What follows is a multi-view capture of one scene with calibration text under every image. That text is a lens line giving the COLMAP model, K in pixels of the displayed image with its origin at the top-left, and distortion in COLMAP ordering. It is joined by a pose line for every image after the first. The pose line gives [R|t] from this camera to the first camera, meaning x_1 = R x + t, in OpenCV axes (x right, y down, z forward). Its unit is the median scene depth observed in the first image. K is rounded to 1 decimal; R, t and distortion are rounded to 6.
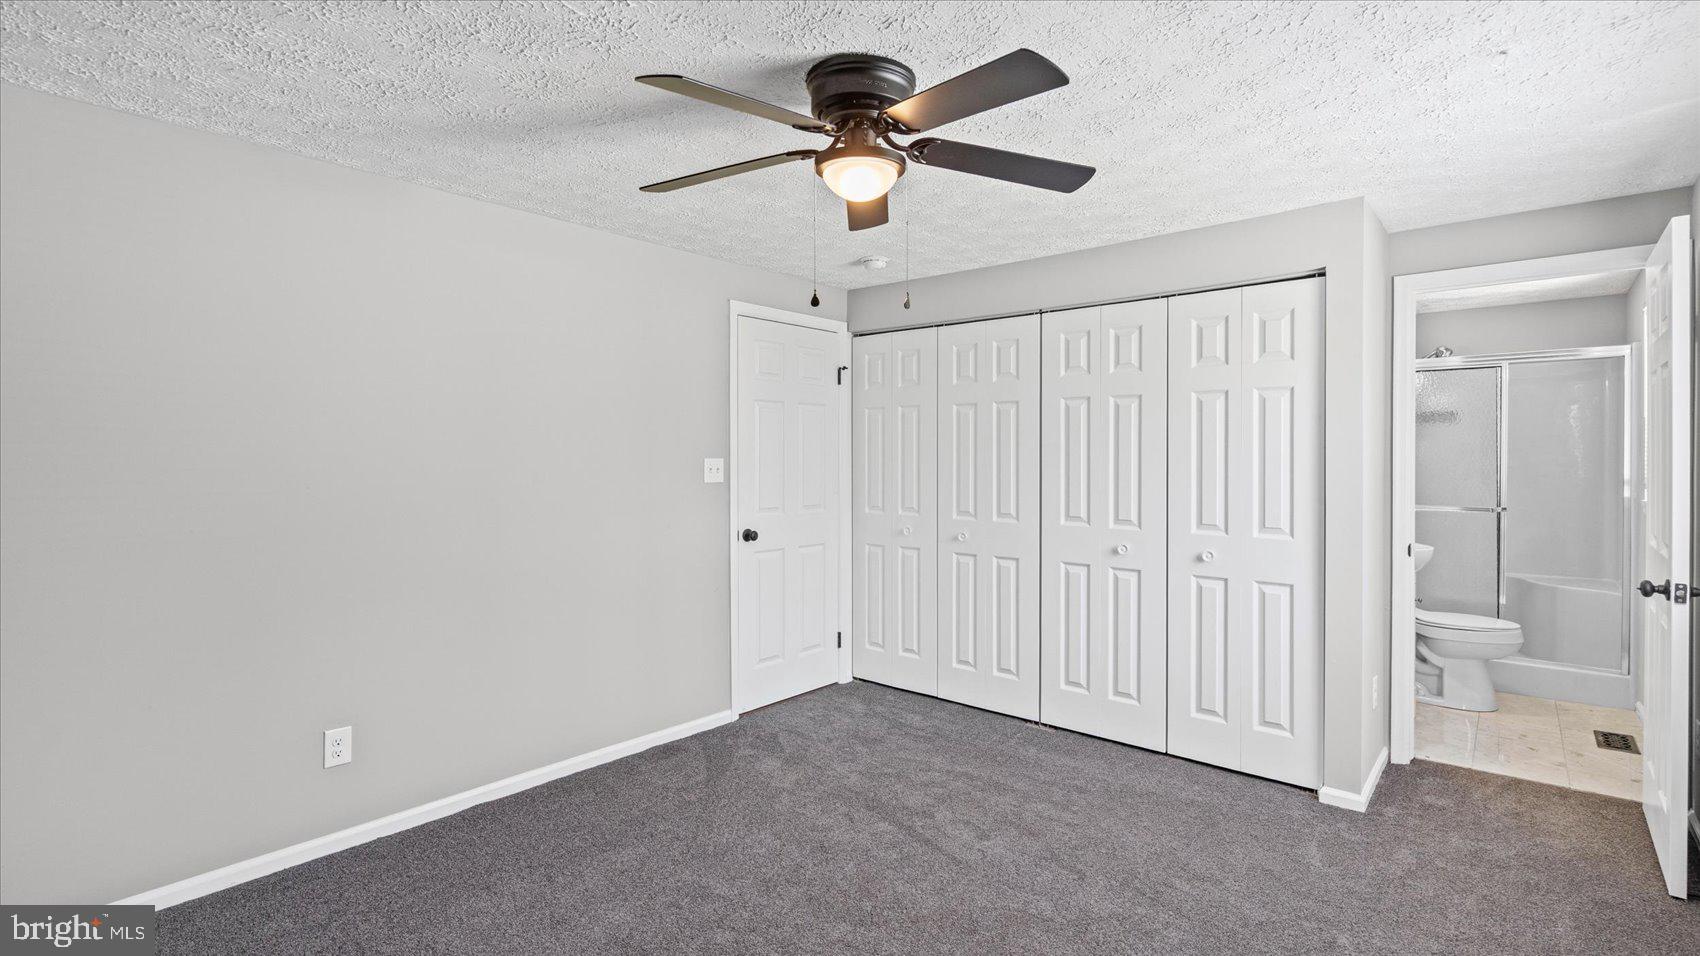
lens RADIAL K [[770.4, 0, 846.2], [0, 770.4, 474.6], [0, 0, 1]] dist [-0.001792, 0.001381]
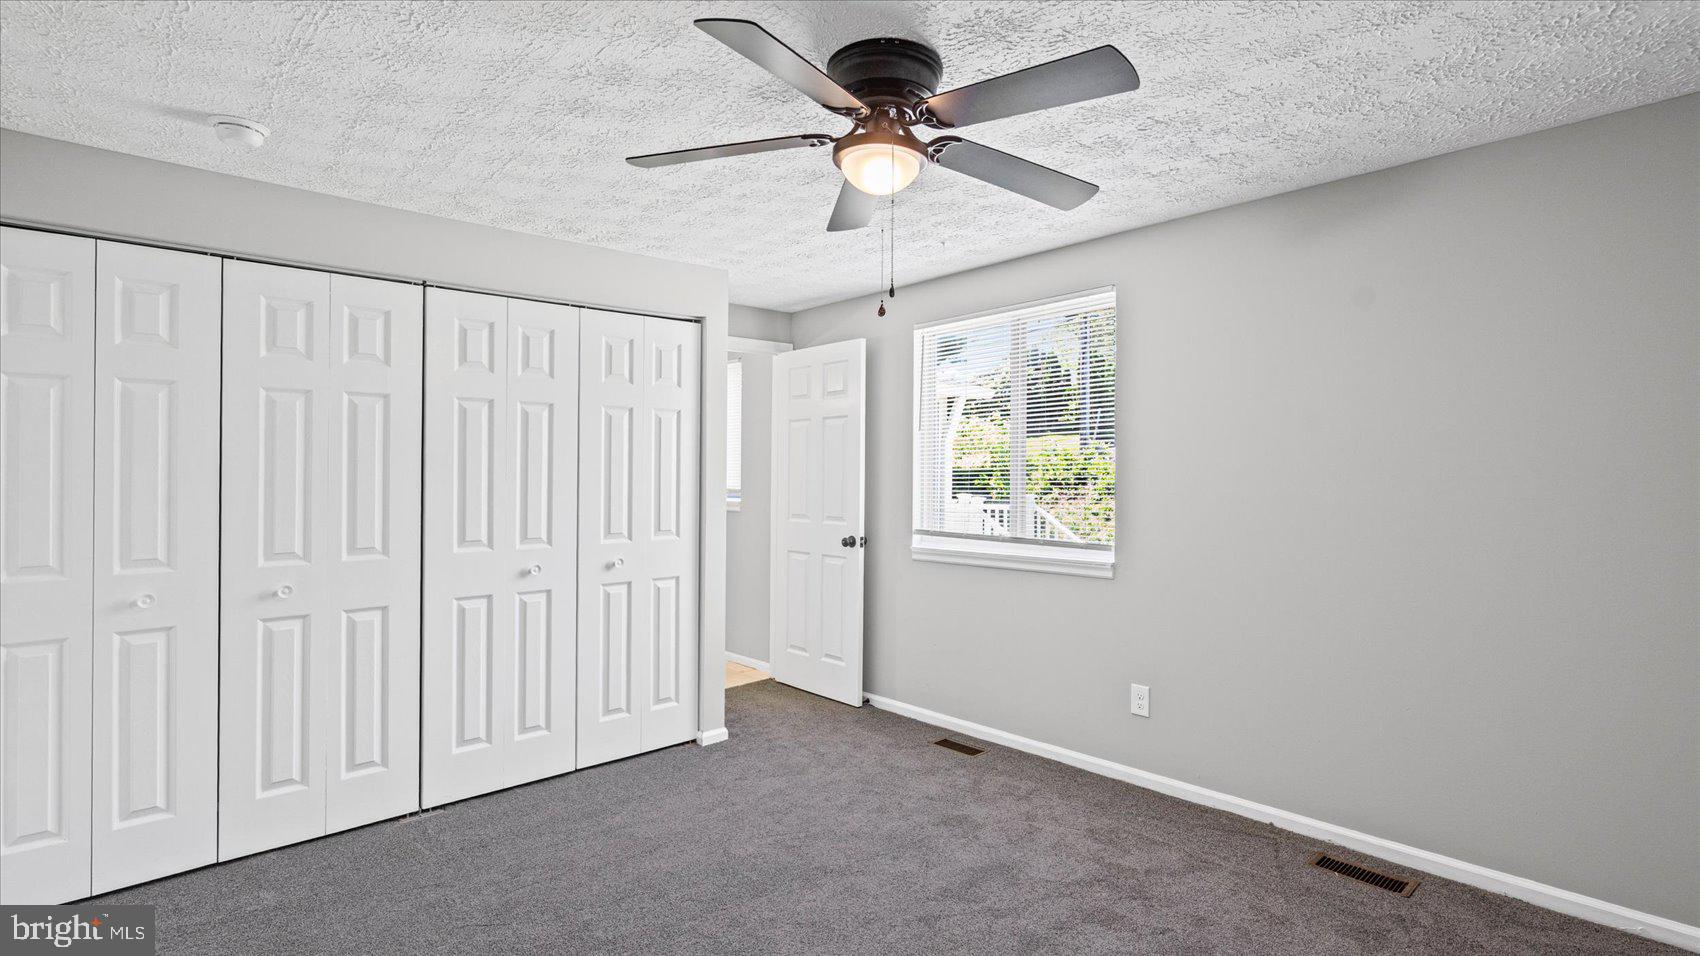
lens RADIAL K [[832.6, 0, 852.2], [0, 832.6, 500.4], [0, 0, 1]] dist [0.028740, 0.000387]
pose [[0.113252, -0.037783, 0.992848, -0.587529], [0.024491, 0.999079, 0.035227, -0.011818], [-0.993264, 0.020326, 0.114073, 0.512146]]
